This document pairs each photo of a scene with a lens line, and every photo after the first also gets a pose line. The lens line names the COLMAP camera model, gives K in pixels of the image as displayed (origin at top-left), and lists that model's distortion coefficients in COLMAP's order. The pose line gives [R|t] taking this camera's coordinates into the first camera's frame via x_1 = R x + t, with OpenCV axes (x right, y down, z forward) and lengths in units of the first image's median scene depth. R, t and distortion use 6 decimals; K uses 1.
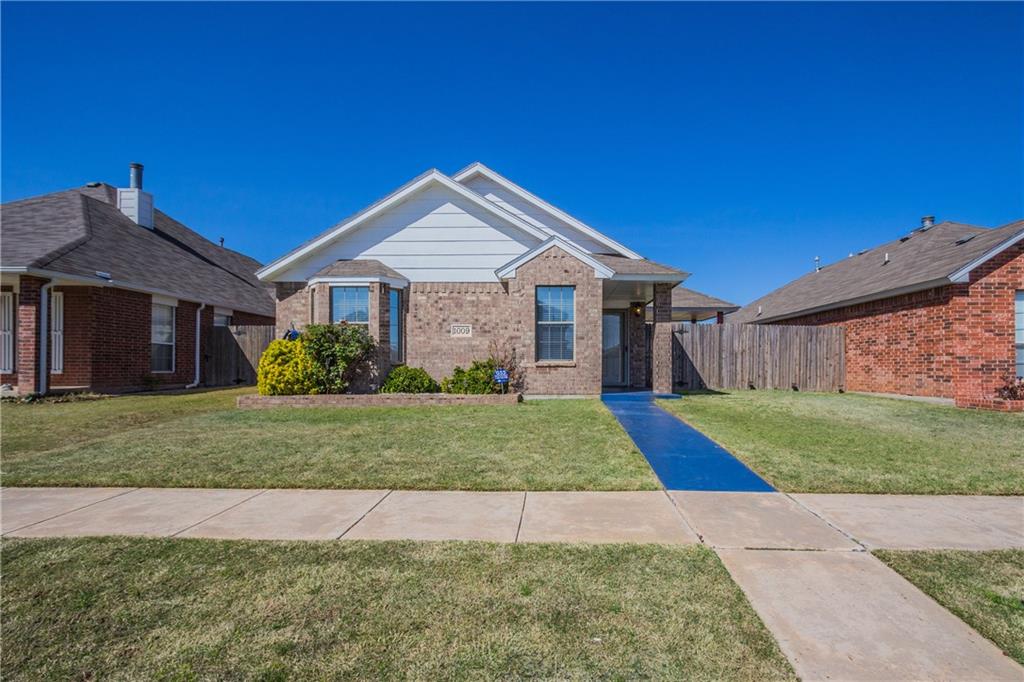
lens RADIAL K [[551.1, 0, 513.0], [0, 551.1, 370.3], [0, 0, 1]] dist [-0.001066, 0.000528]
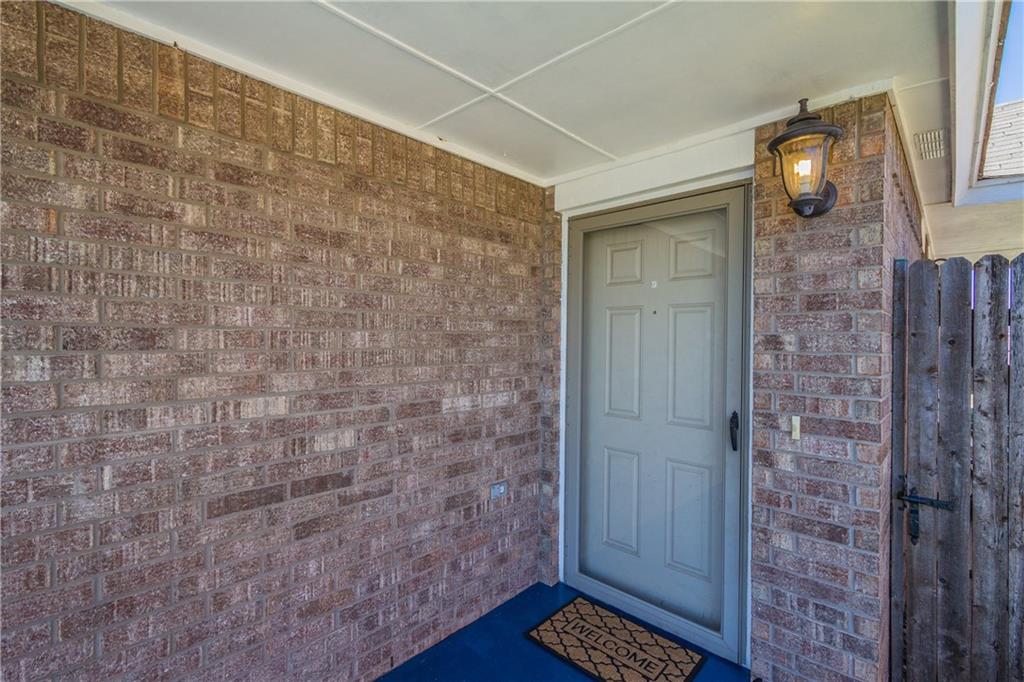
lens RADIAL K [[459.9, 0, 511.7], [0, 459.9, 342.6], [0, 0, 1]] dist [0.000624, 0.000390]
pose [[0.739414, 0.007208, -0.673213, 0.304777], [-0.006539, 0.999972, 0.003525, -0.080367], [0.673219, 0.001796, 0.739441, 1.059231]]
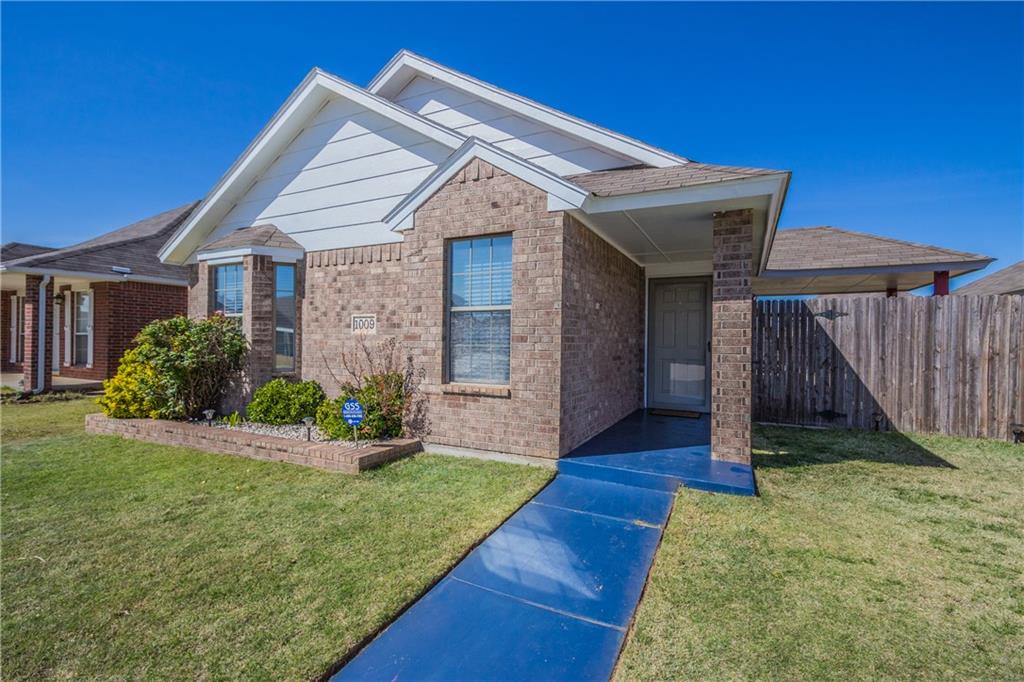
lens RADIAL K [[466.2, 0, 508.0], [0, 466.2, 340.7], [0, 0, 1]] dist [-0.002299, 0.001074]
pose [[0.899992, 0.006389, -0.435860, 0.280479], [-0.006776, 0.999977, 0.000667, -0.054910], [0.435854, 0.002353, 0.900014, 0.600584]]
